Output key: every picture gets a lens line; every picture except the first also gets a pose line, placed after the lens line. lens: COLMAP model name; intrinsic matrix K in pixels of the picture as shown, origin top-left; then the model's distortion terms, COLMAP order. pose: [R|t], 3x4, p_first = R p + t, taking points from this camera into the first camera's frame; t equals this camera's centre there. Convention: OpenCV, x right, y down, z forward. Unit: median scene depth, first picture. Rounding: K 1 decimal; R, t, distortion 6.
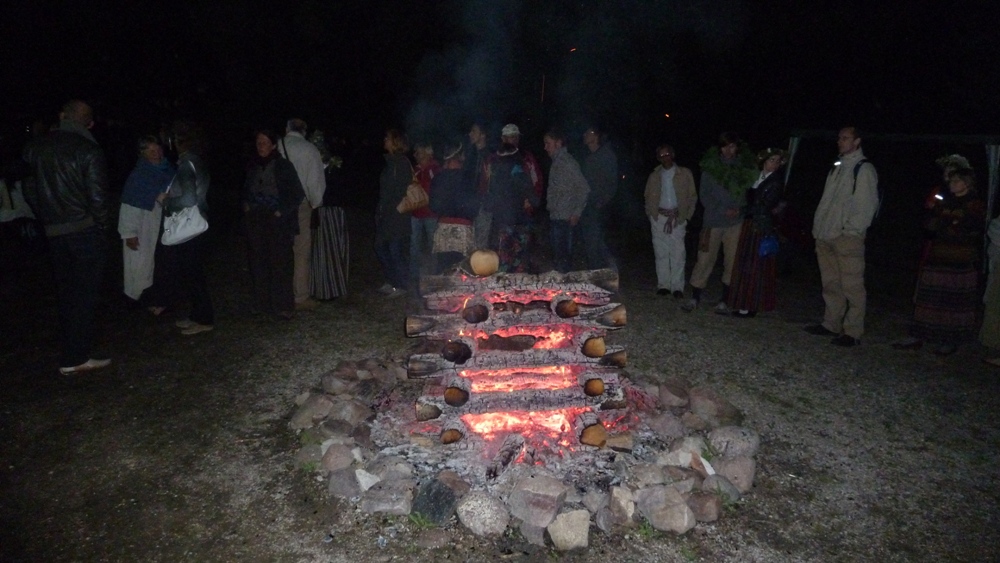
lens RADIAL K [[682.7, 0, 499.3], [0, 682.7, 266.5], [0, 0, 1]] dist [-0.026861, 0.004435]
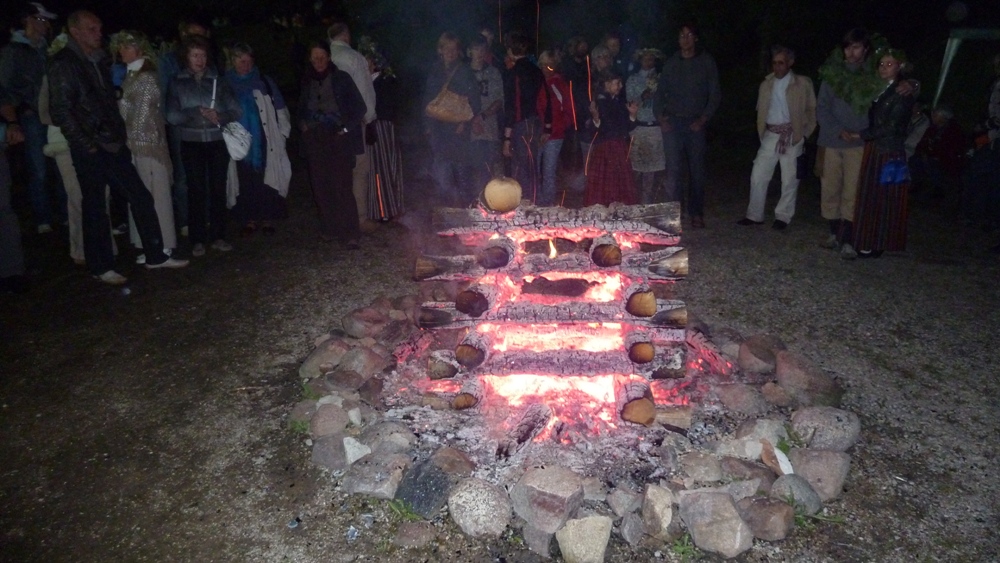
lens RADIAL K [[682.7, 0, 499.3], [0, 682.7, 266.5], [0, 0, 1]] dist [-0.026861, 0.004435]
pose [[0.985152, 0.031432, -0.168781, 0.105967], [-0.011030, 0.992655, 0.120476, -0.017010], [0.171328, -0.116826, 0.978263, 0.201234]]
